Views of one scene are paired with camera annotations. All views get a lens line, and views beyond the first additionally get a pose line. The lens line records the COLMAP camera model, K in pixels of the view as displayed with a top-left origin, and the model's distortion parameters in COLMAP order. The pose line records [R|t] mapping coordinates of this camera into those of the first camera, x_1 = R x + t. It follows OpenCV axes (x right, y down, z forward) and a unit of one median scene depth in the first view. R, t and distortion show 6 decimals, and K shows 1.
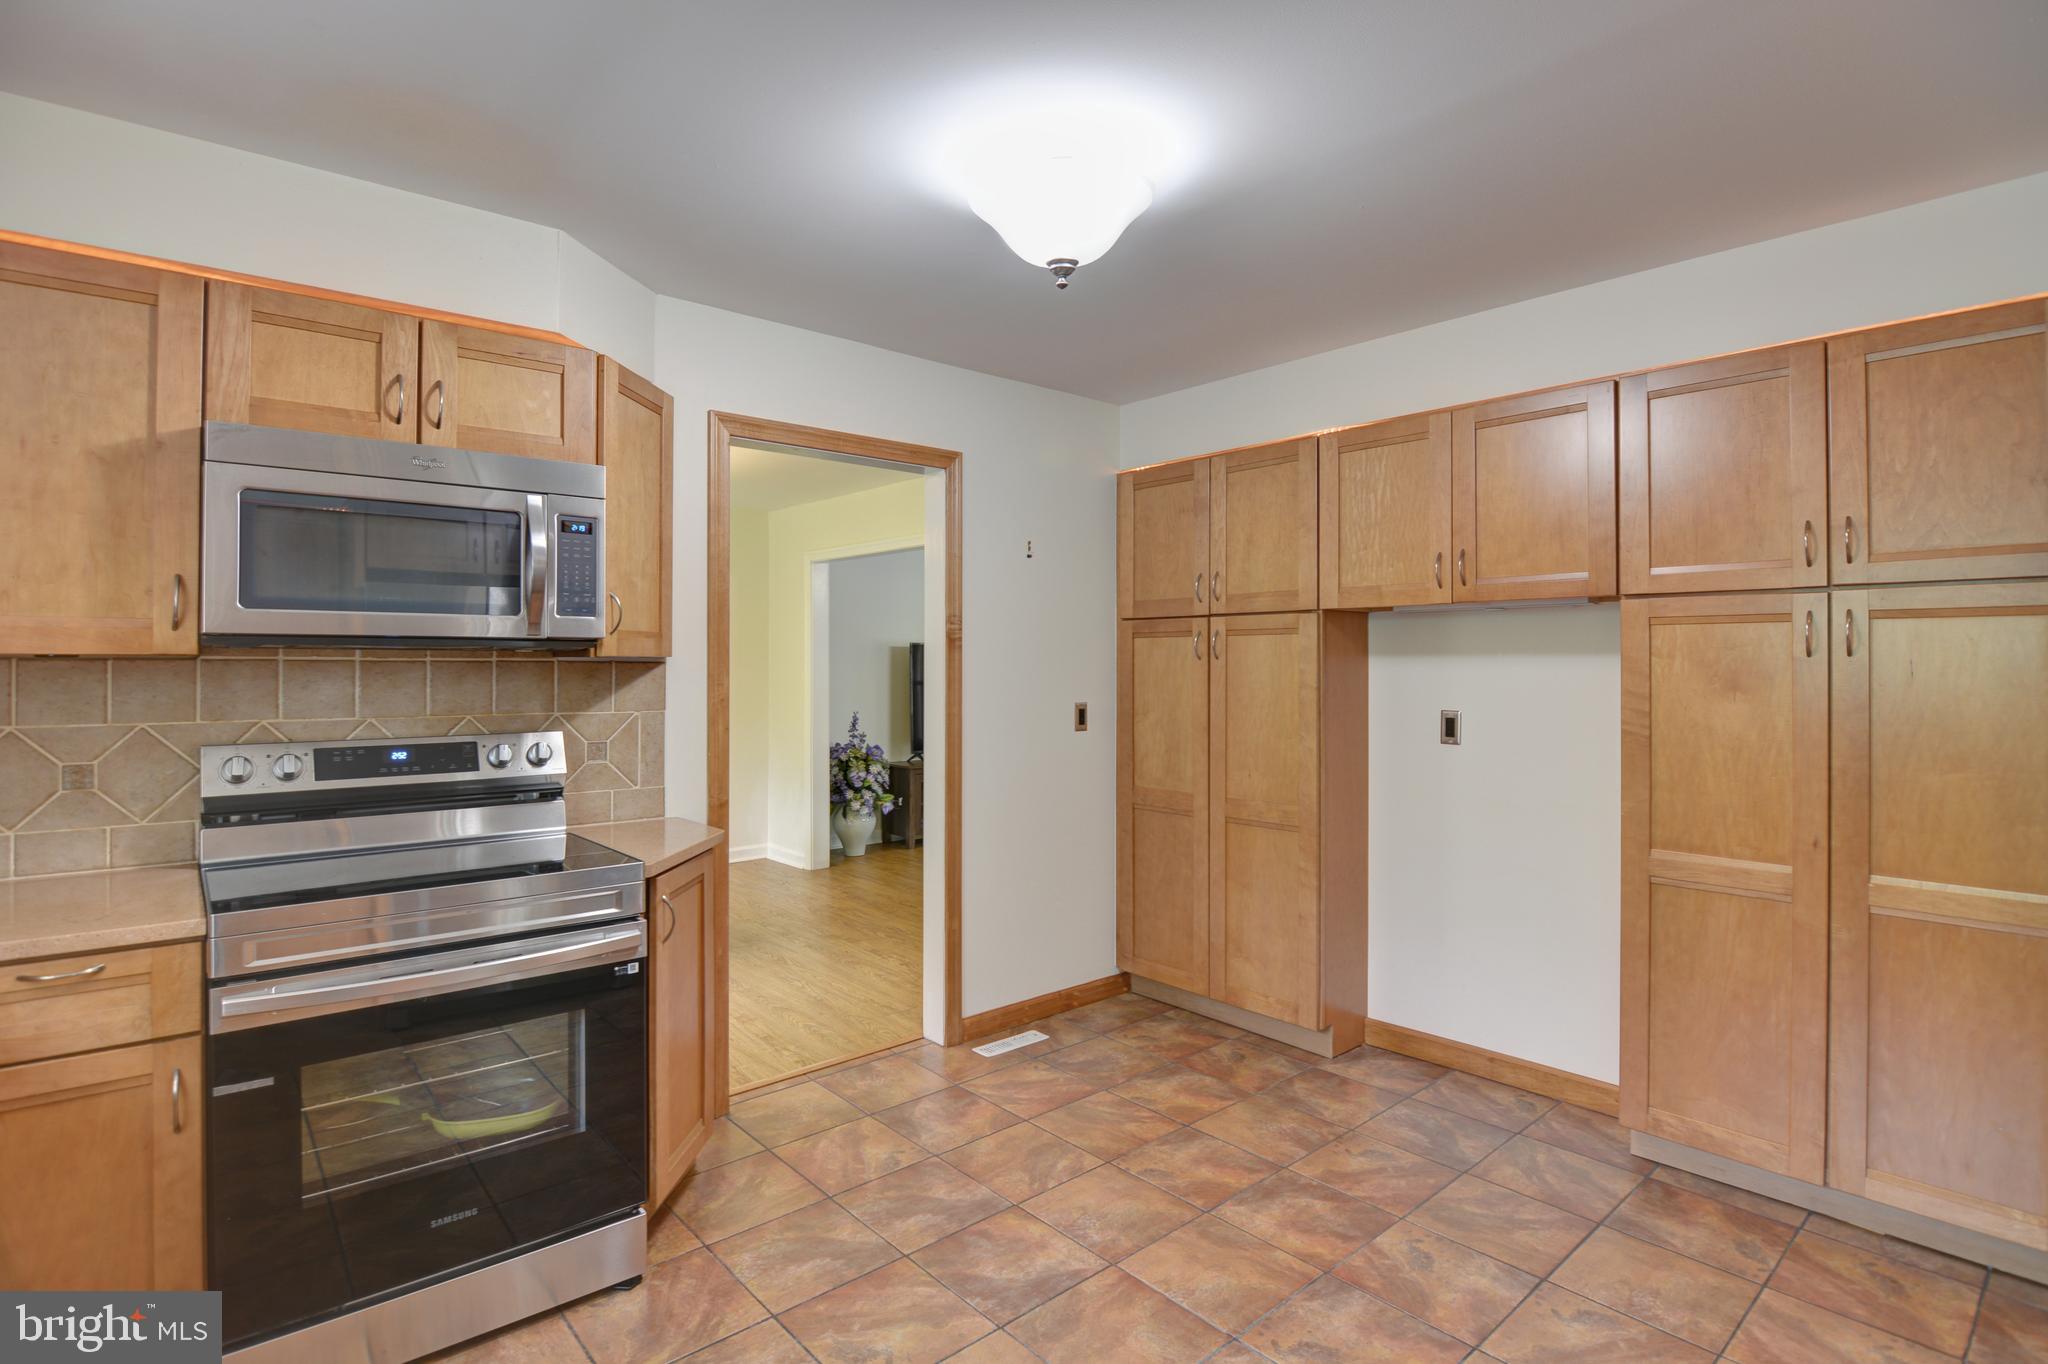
lens RADIAL K [[1013.0, 0, 1028.3], [0, 1013.0, 653.4], [0, 0, 1]] dist [-0.003029, -0.008469]
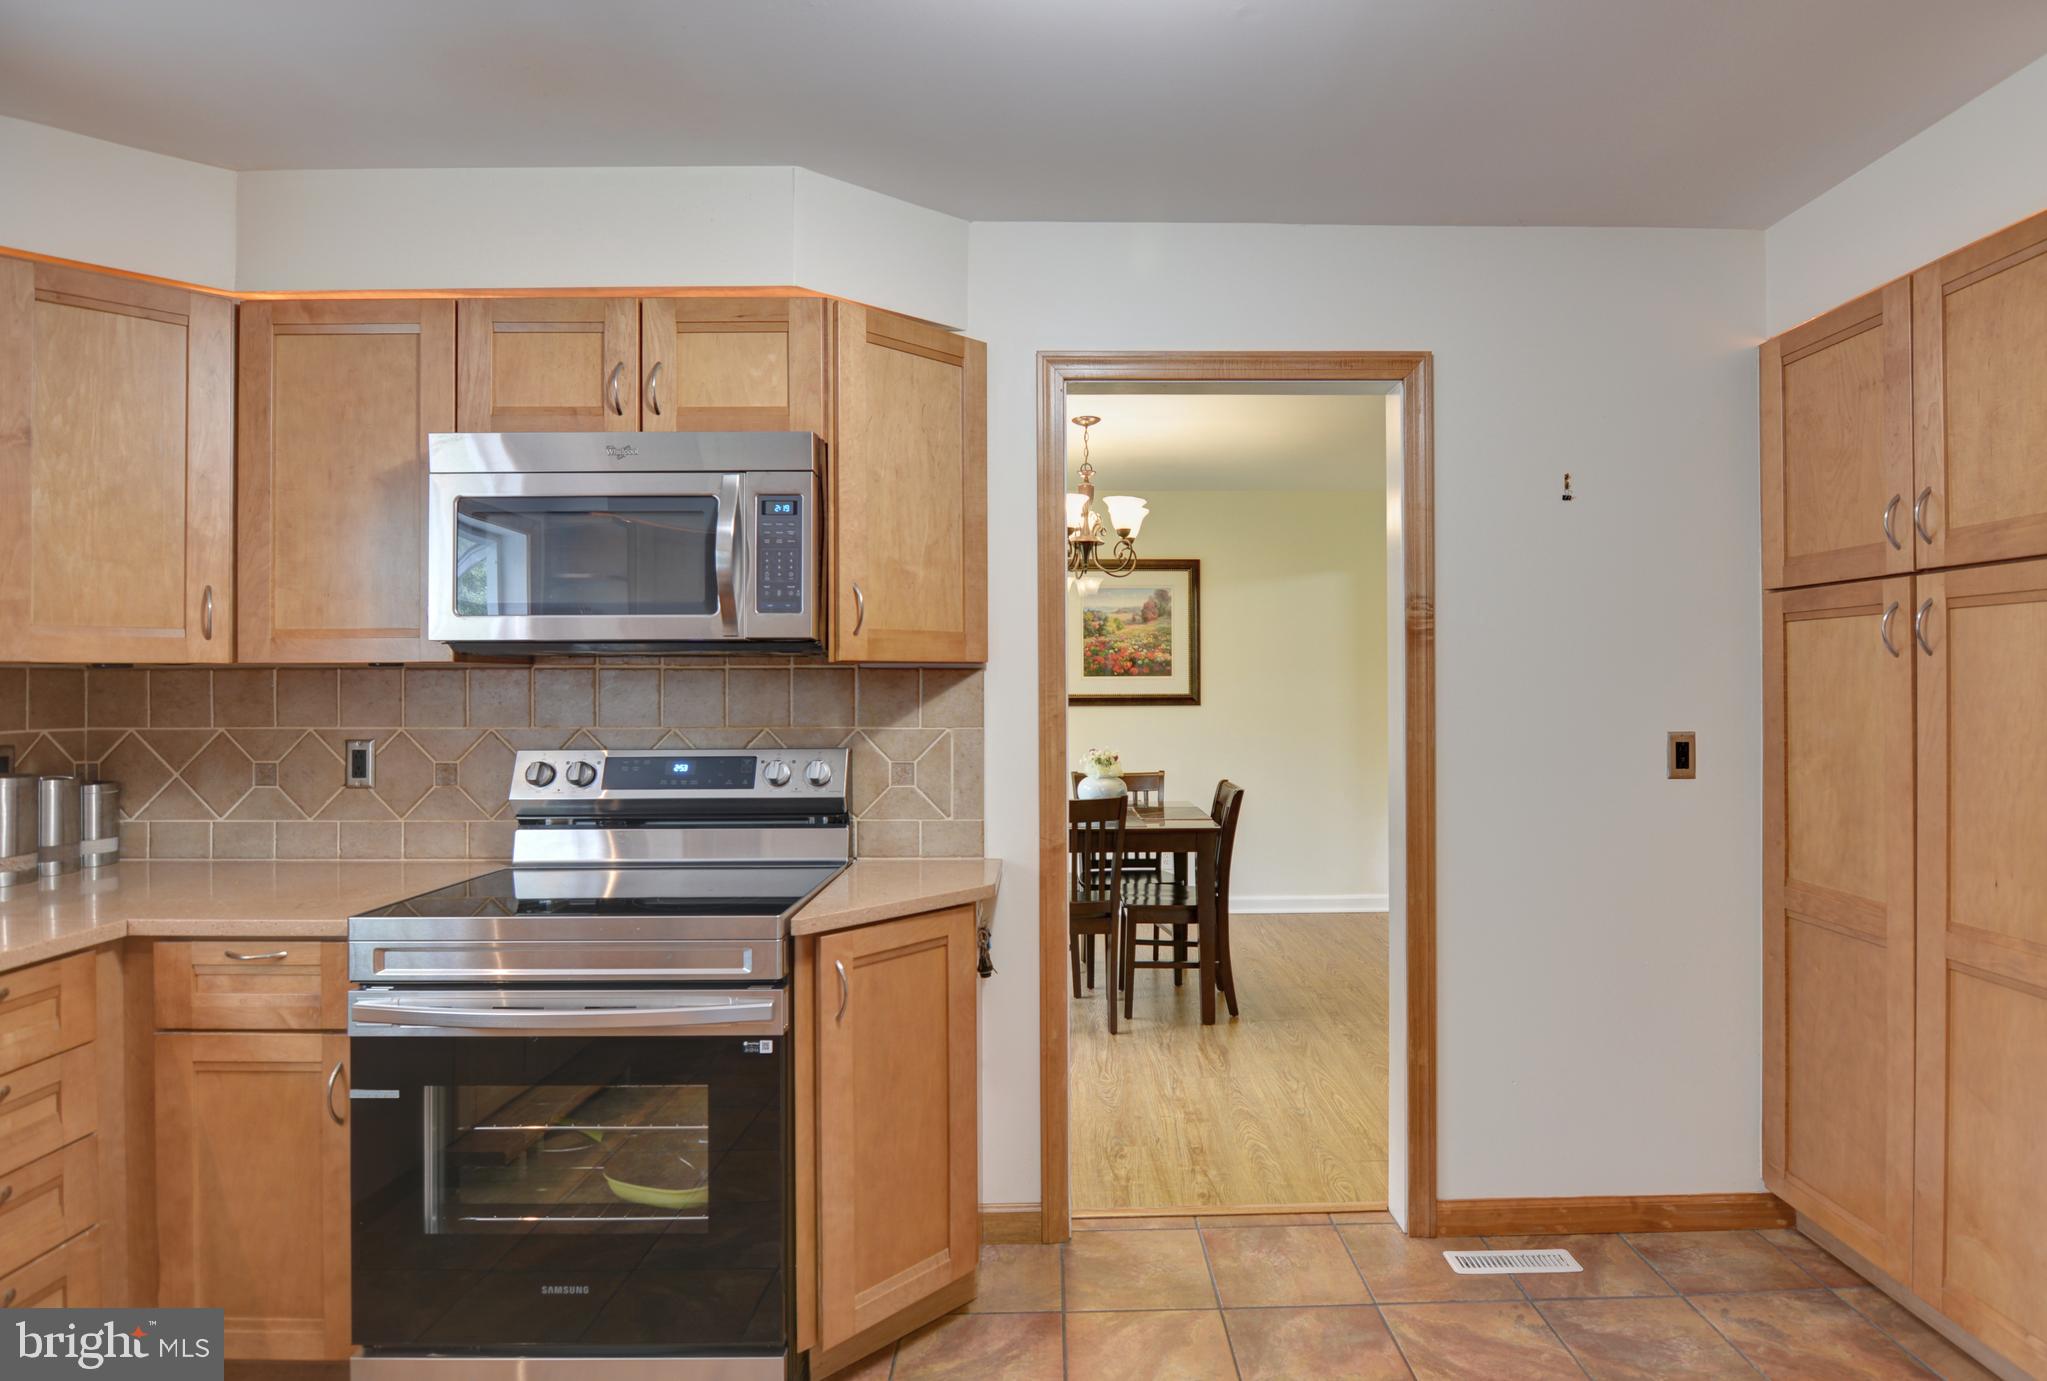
lens RADIAL K [[1084.0, 0, 1087.7], [0, 1084.0, 673.3], [0, 0, 1]] dist [-0.002451, -0.011648]
pose [[0.770155, -0.008740, -0.637796, 0.268768], [0.010780, 0.999942, -0.000686, 0.014105], [0.637765, -0.006347, 0.770205, 0.381466]]
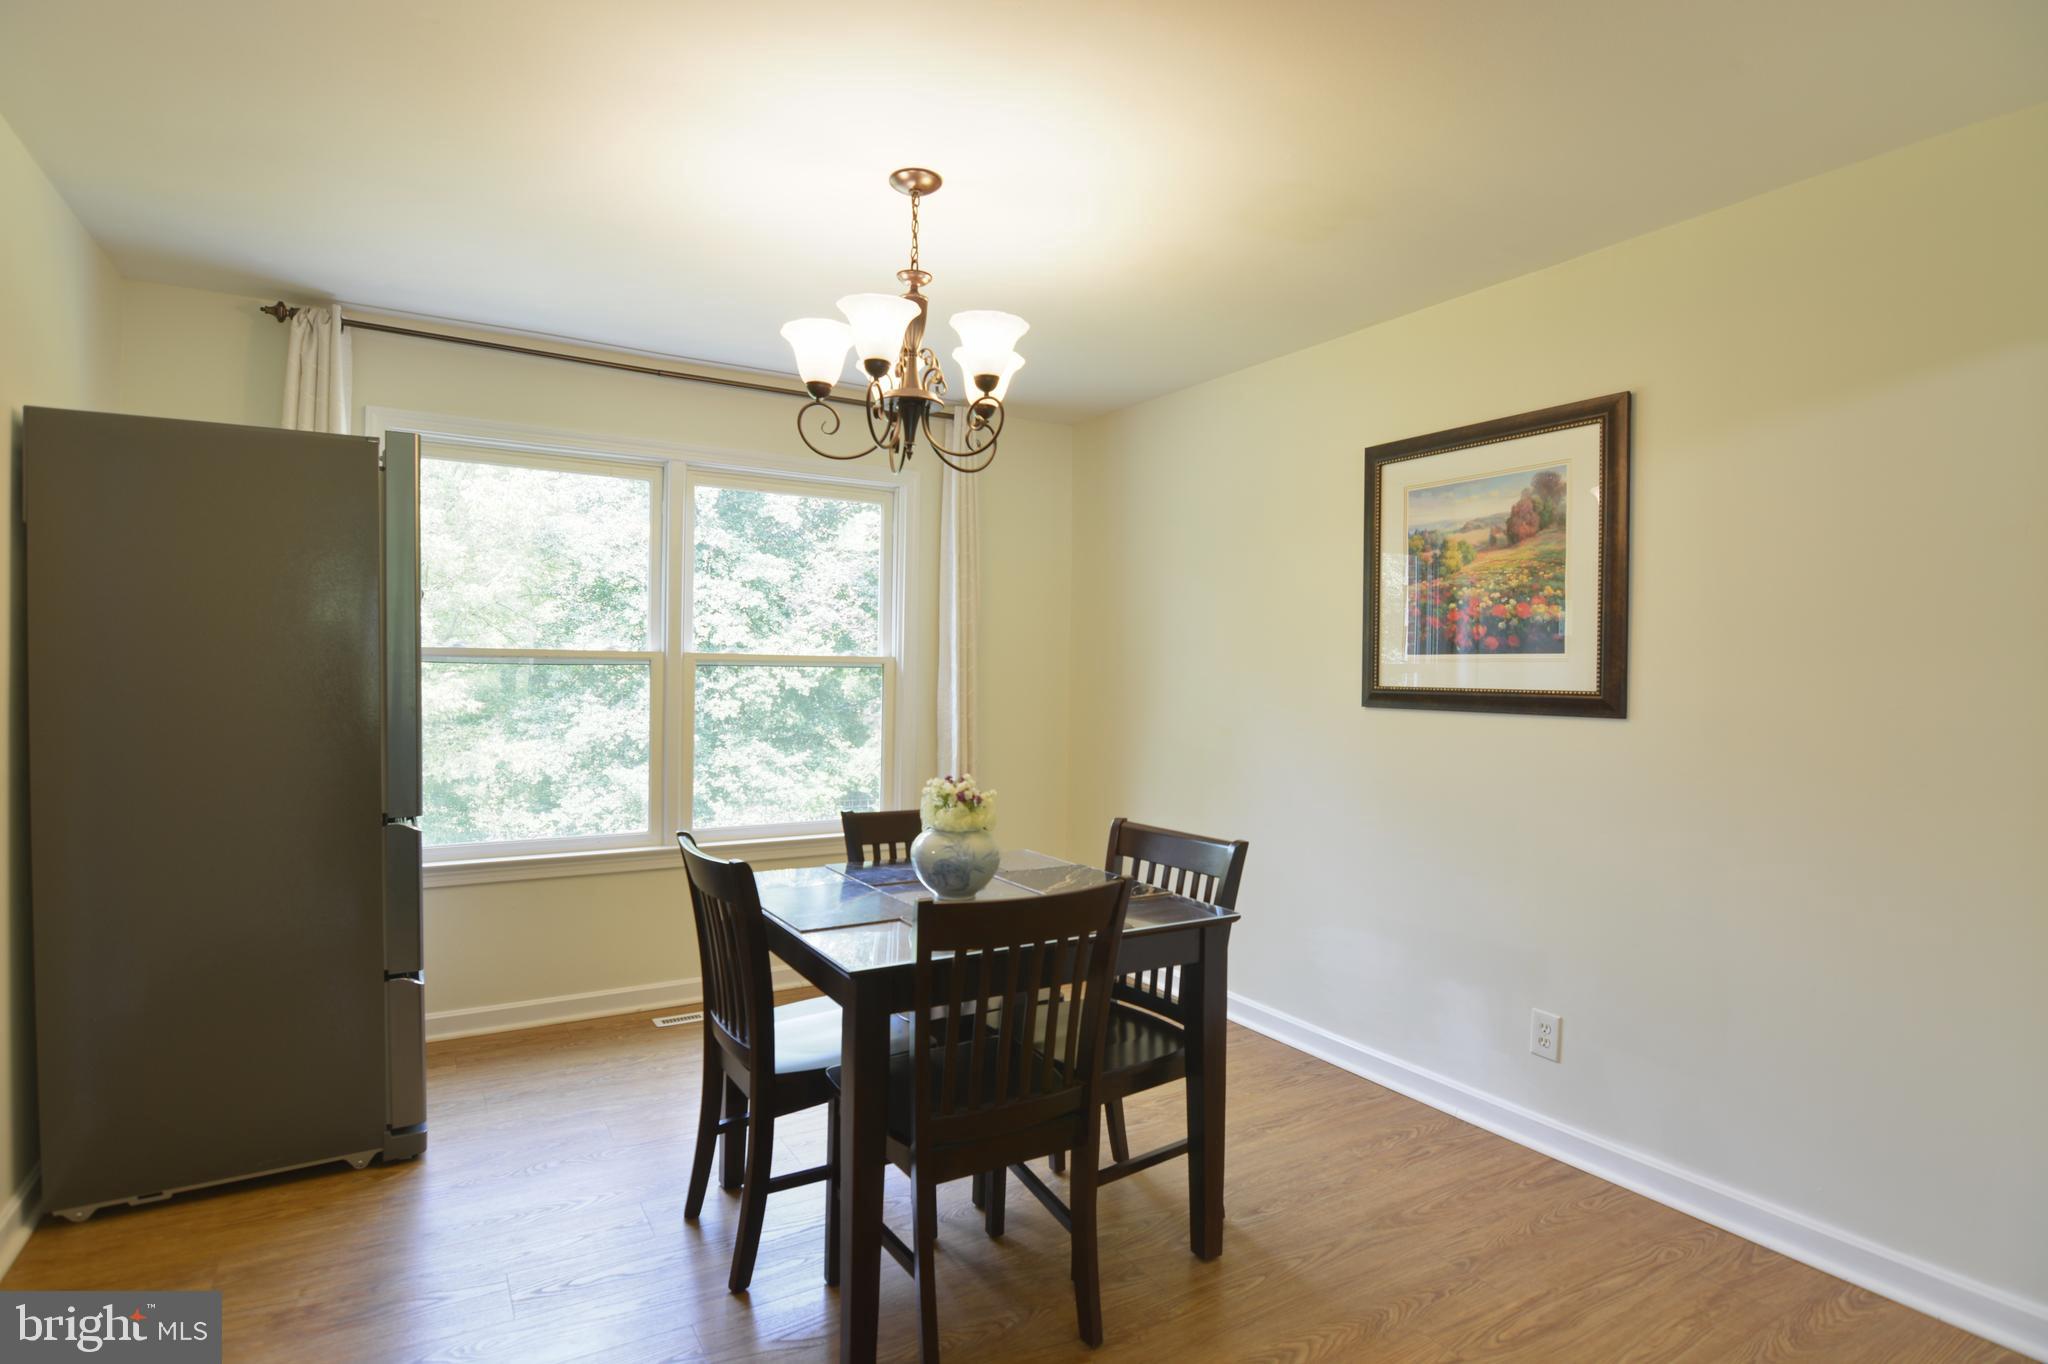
lens RADIAL K [[1013.0, 0, 1025.7], [0, 1013.0, 680.8], [0, 0, 1]] dist [-0.003029, -0.008469]
pose [[-0.192892, 0.014375, -0.981115, 0.047669], [-0.002591, 0.999882, 0.015160, 0.033124], [0.981217, 0.005466, -0.192832, 1.863937]]
